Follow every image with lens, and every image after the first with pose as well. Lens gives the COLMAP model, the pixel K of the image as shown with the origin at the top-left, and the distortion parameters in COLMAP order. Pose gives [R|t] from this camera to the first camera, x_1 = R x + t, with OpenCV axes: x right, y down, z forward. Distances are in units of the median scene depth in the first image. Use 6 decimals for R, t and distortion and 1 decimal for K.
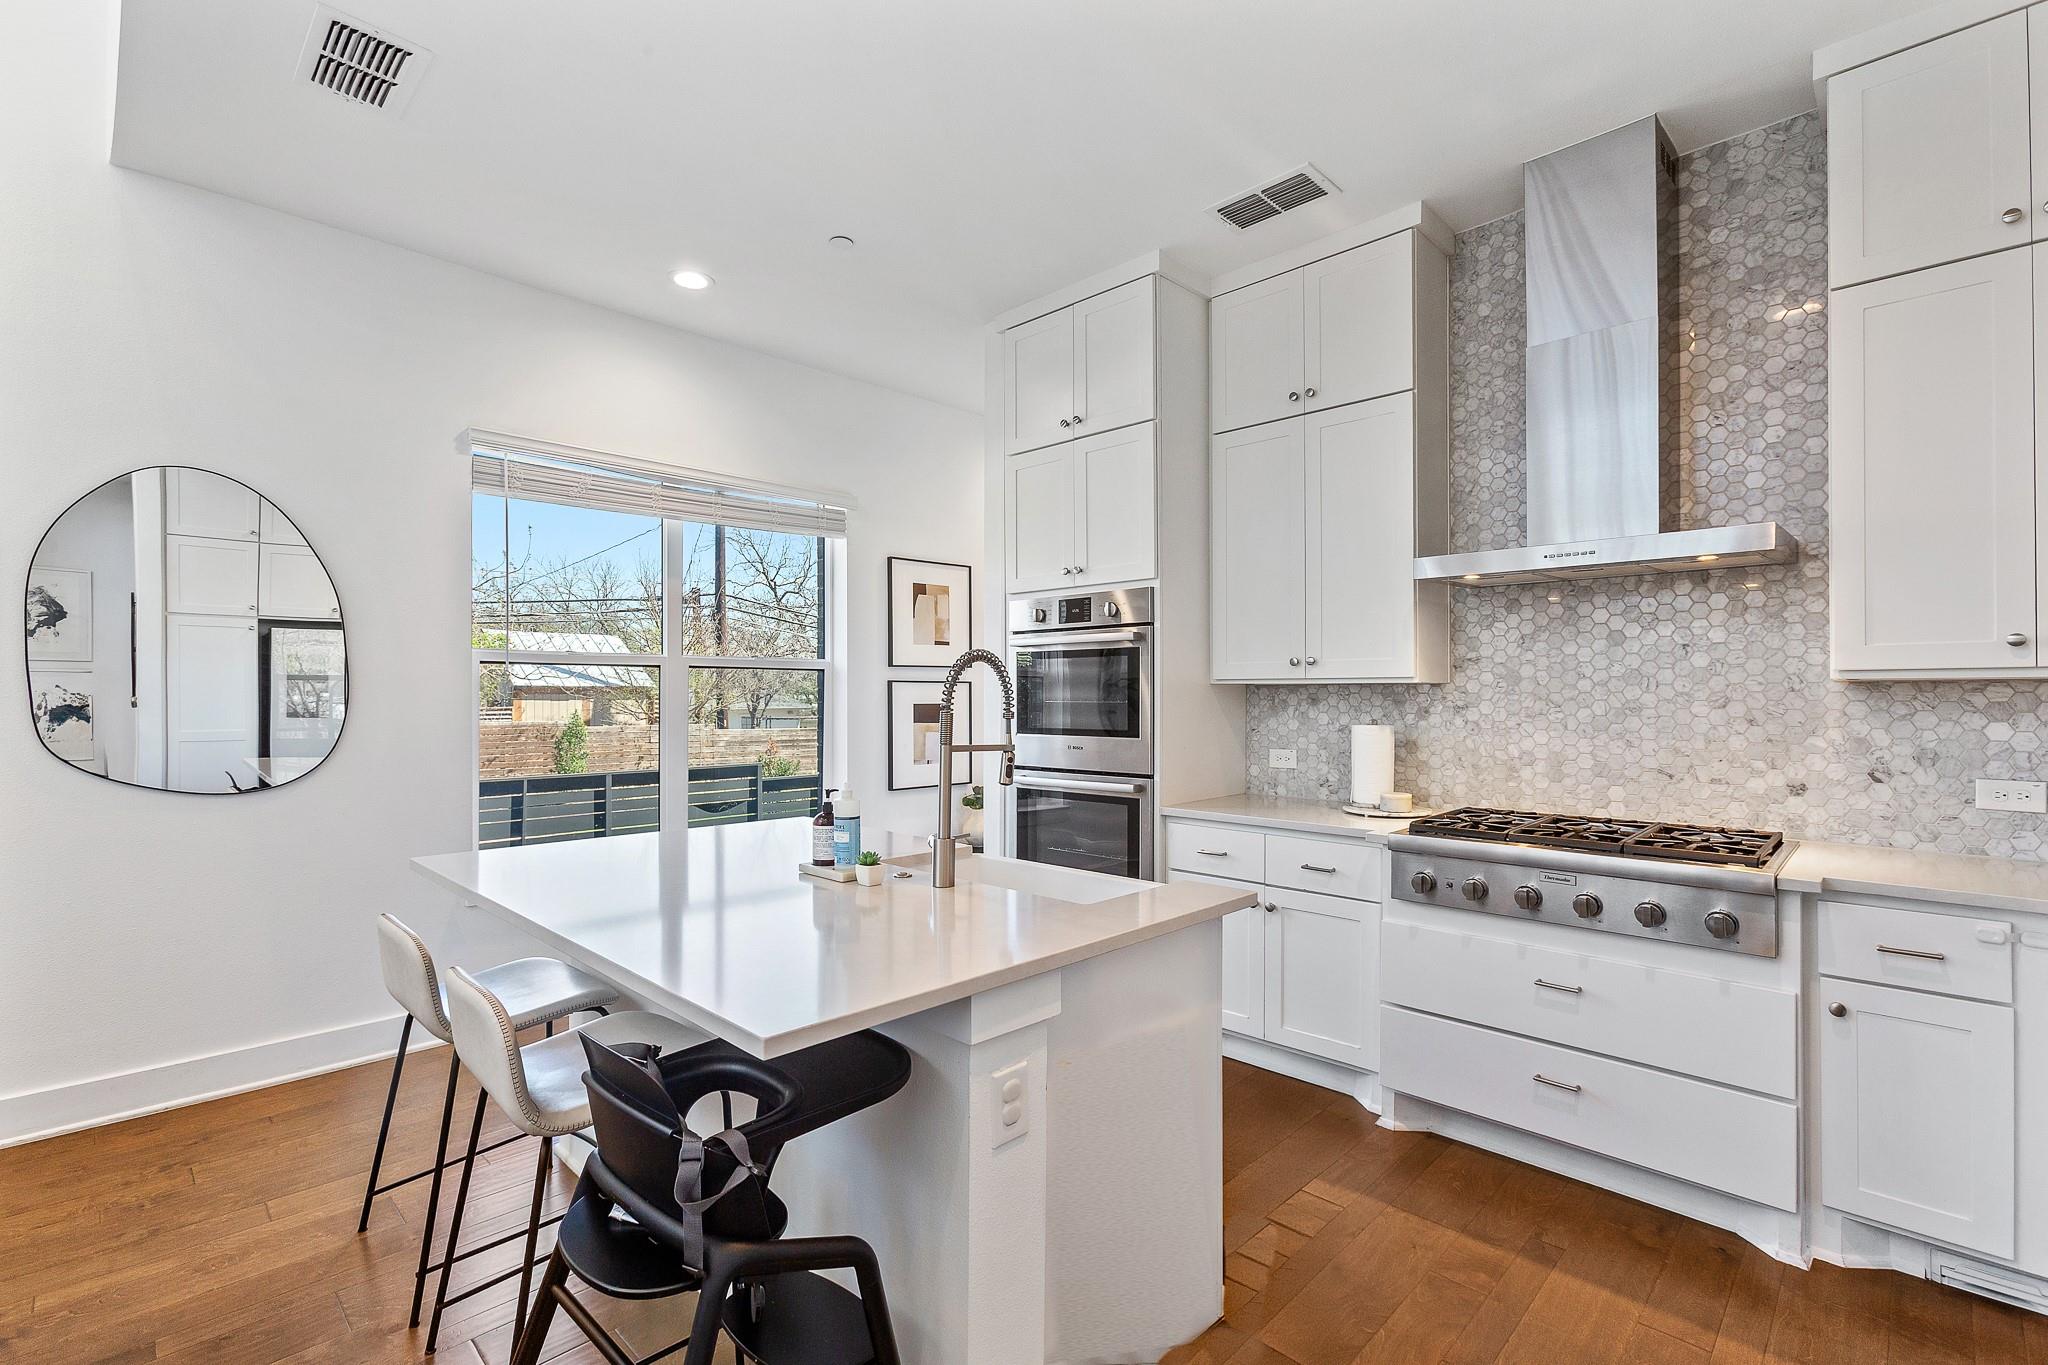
lens RADIAL K [[923.5, 0, 1018.3], [0, 923.5, 691.2], [0, 0, 1]] dist [-0.004900, 0.009094]
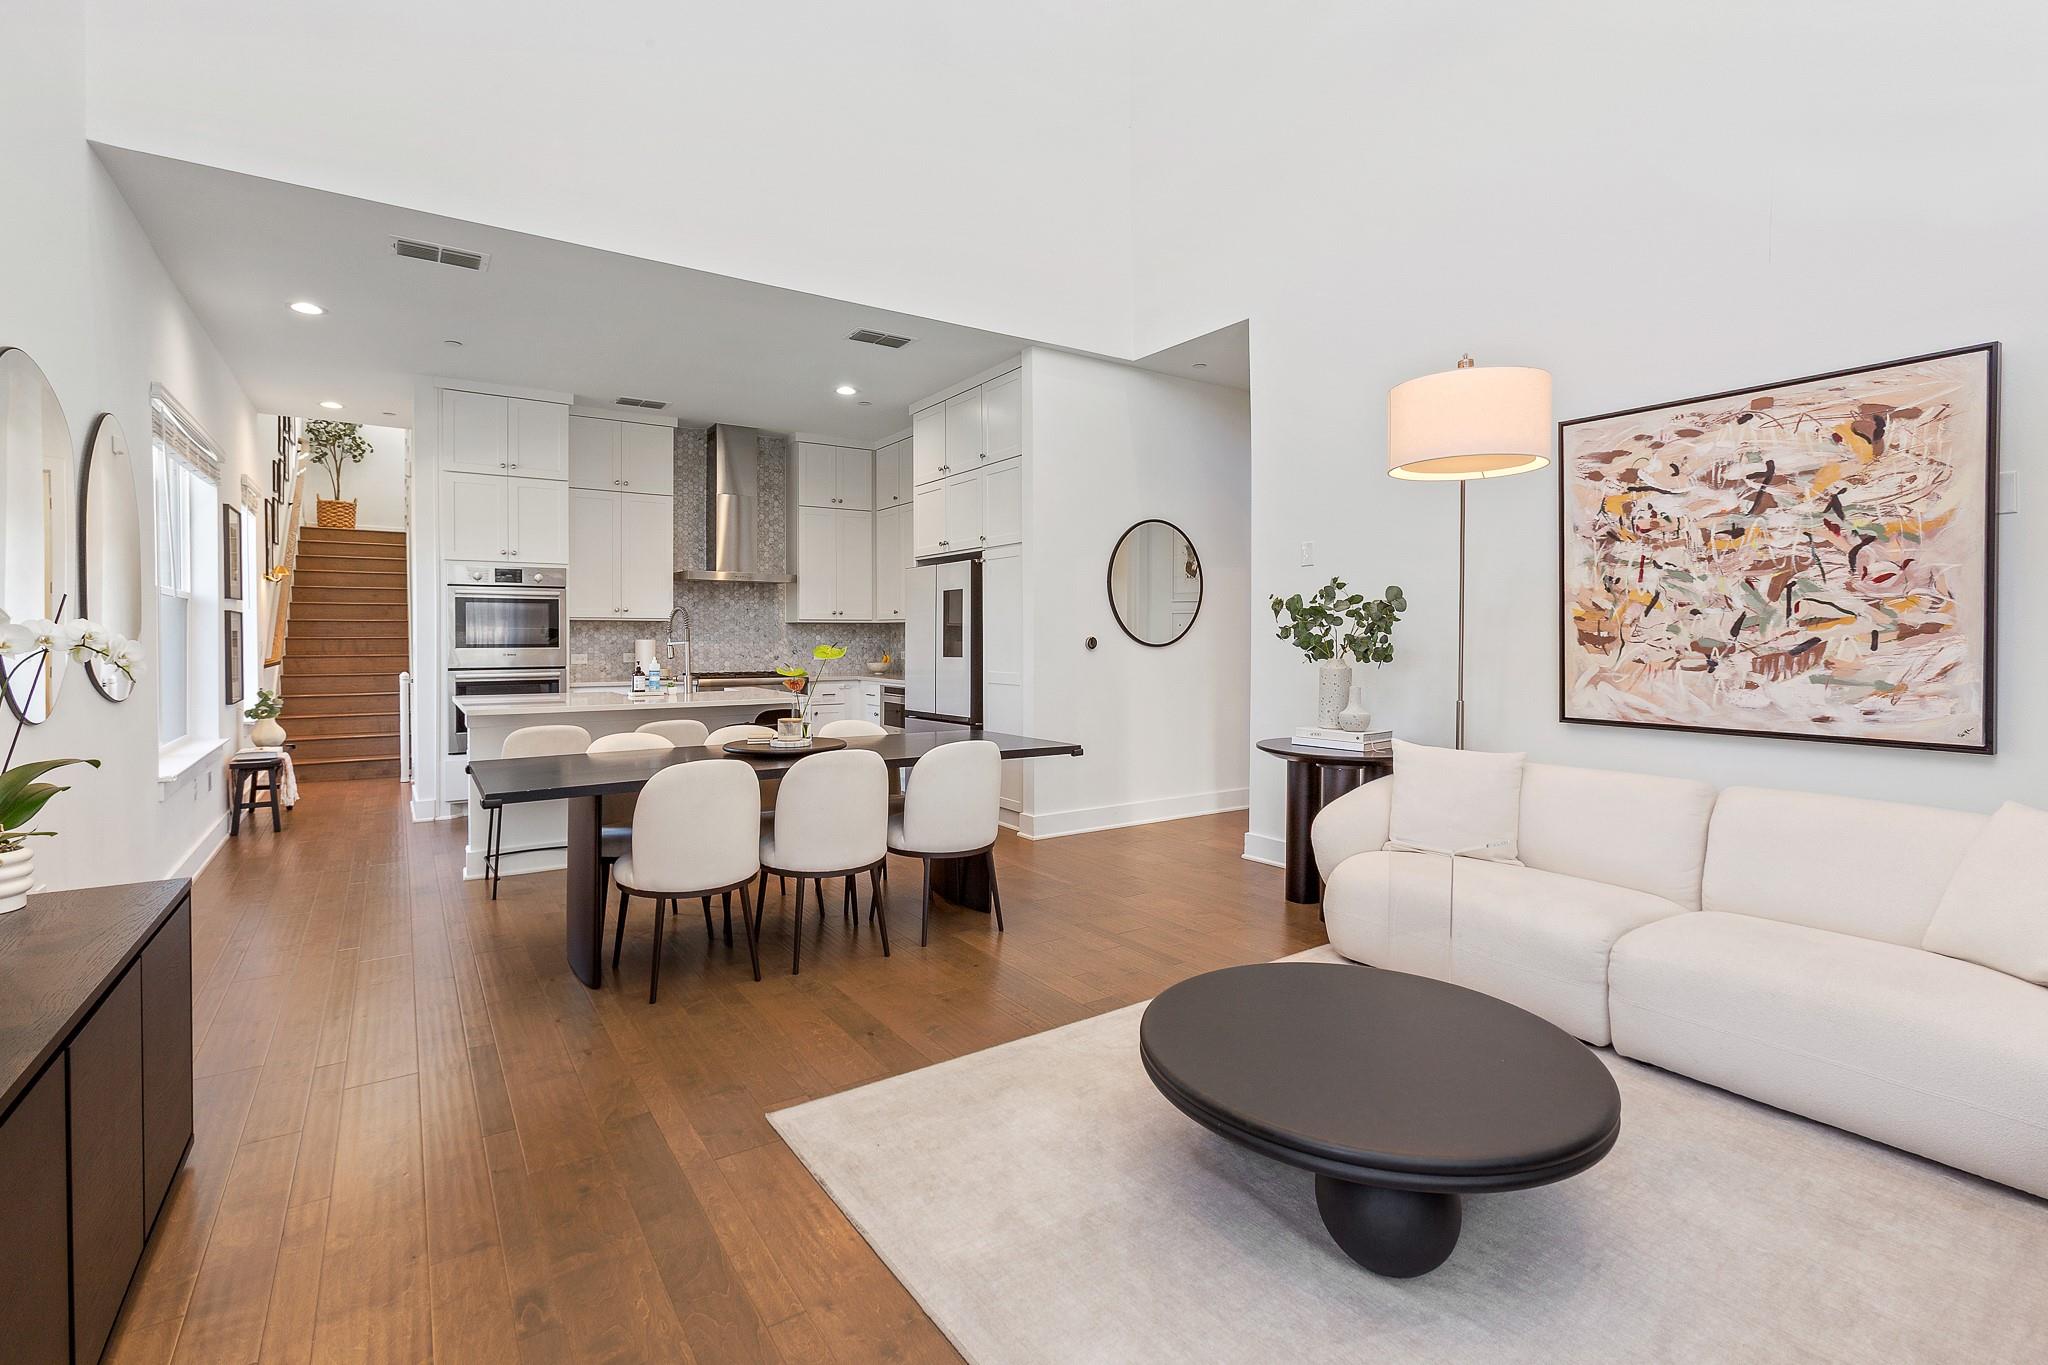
lens RADIAL K [[923.5, 0, 1012.7], [0, 923.5, 645.8], [0, 0, 1]] dist [-0.004900, 0.009094]
pose [[0.192736, -0.011023, 0.981189, -1.684912], [-0.005647, 0.999908, 0.012342, 0.020240], [-0.981234, -0.007920, 0.192656, -0.299858]]
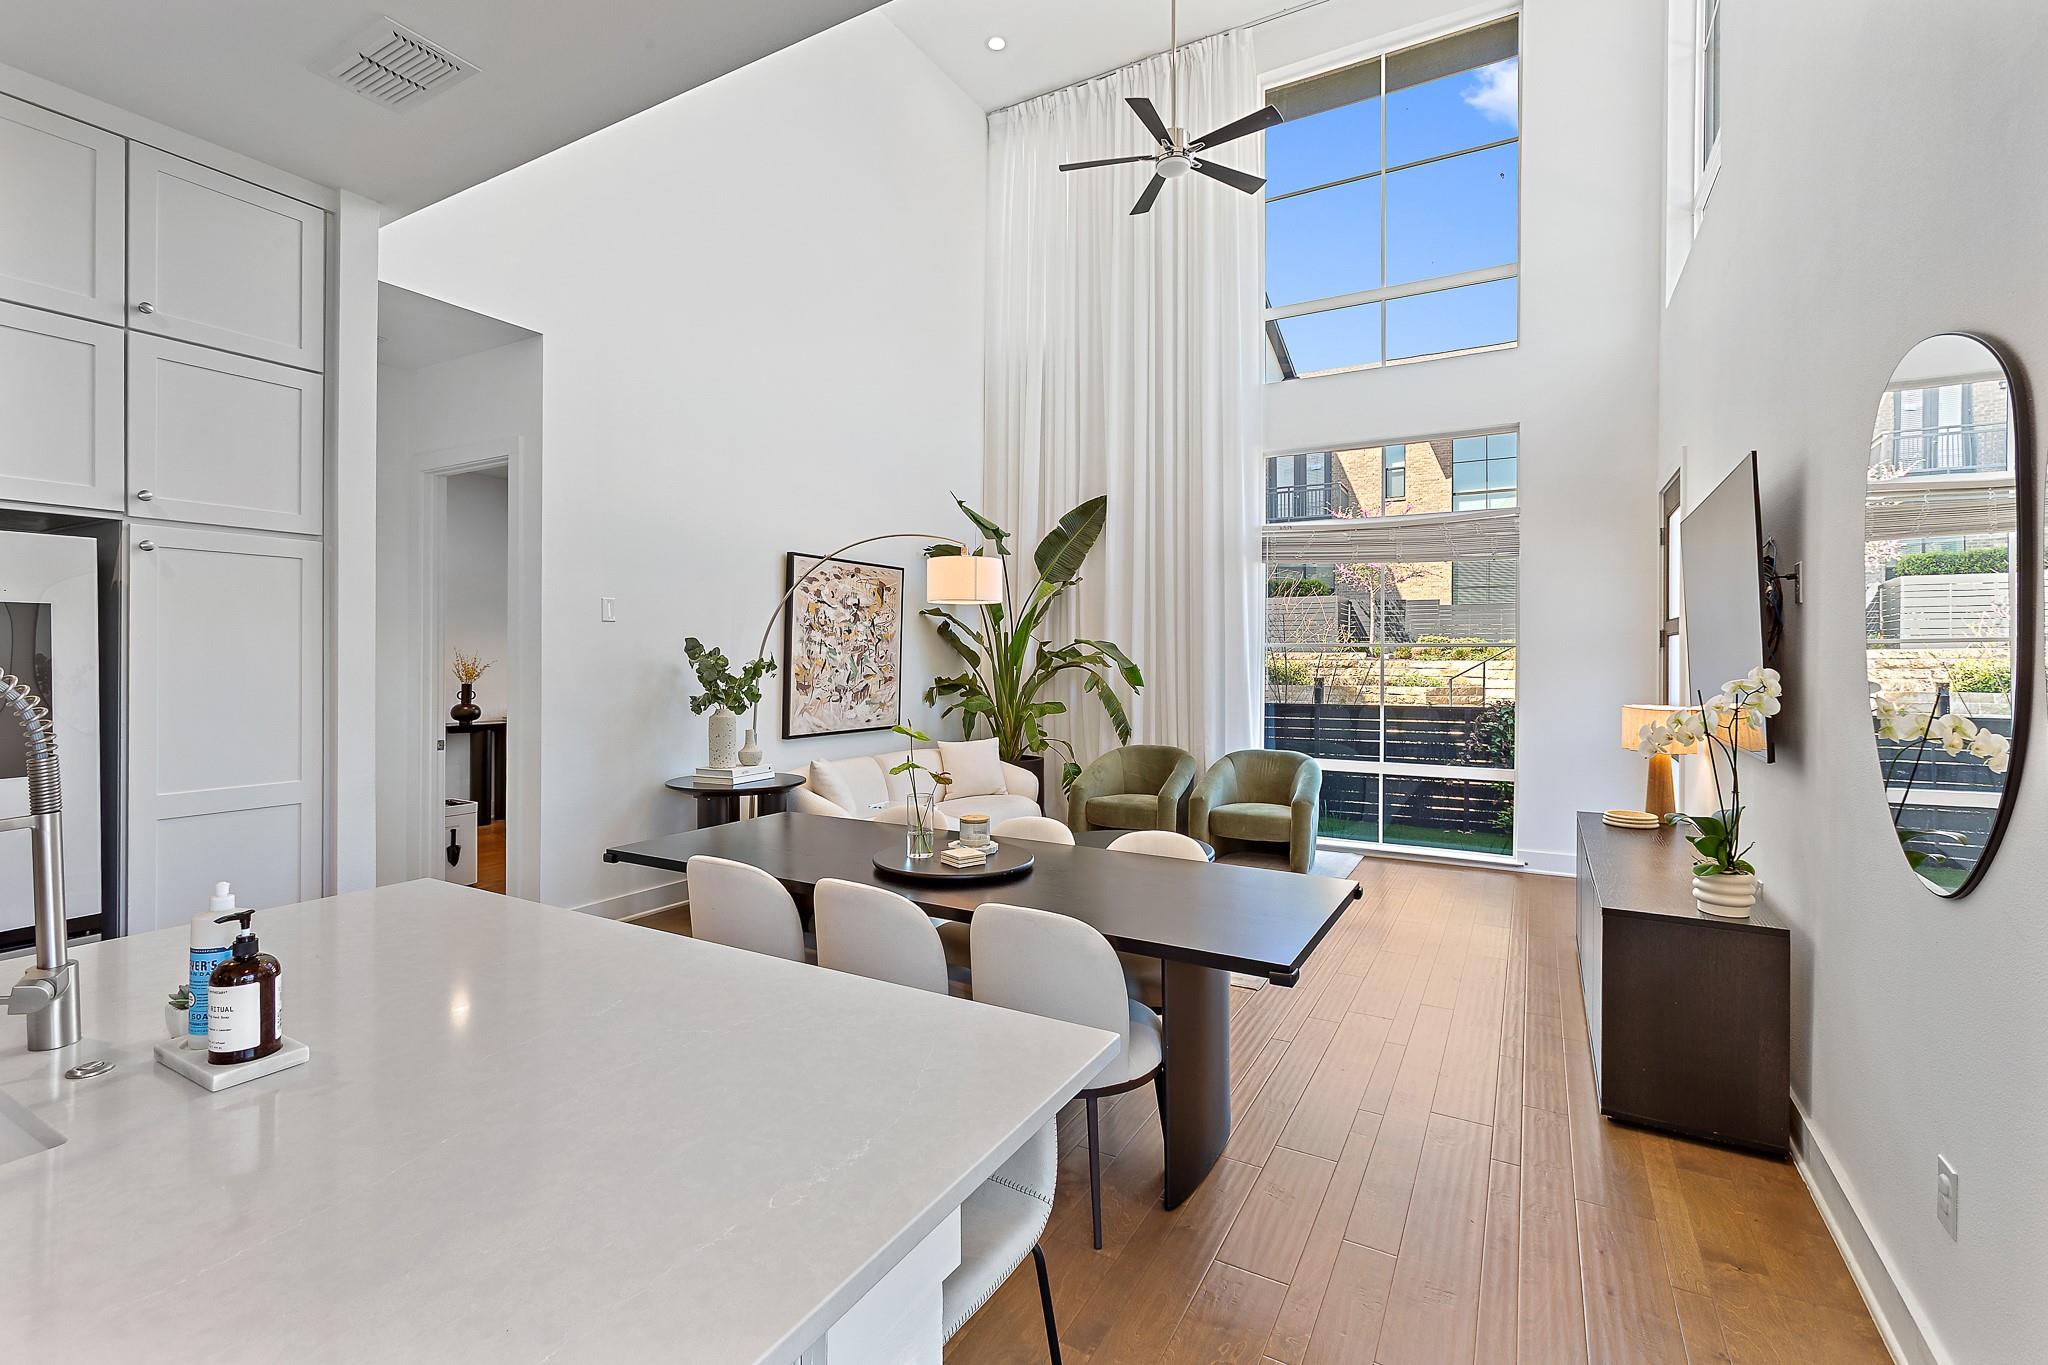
lens RADIAL K [[923.5, 0, 973.4], [0, 923.5, 655.3], [0, 0, 1]] dist [-0.004900, 0.009094]
pose [[-0.975753, -0.006755, -0.218771, -0.351966], [-0.005040, 0.999952, -0.008396, -0.028813], [0.218817, -0.007090, -0.975740, 1.153823]]
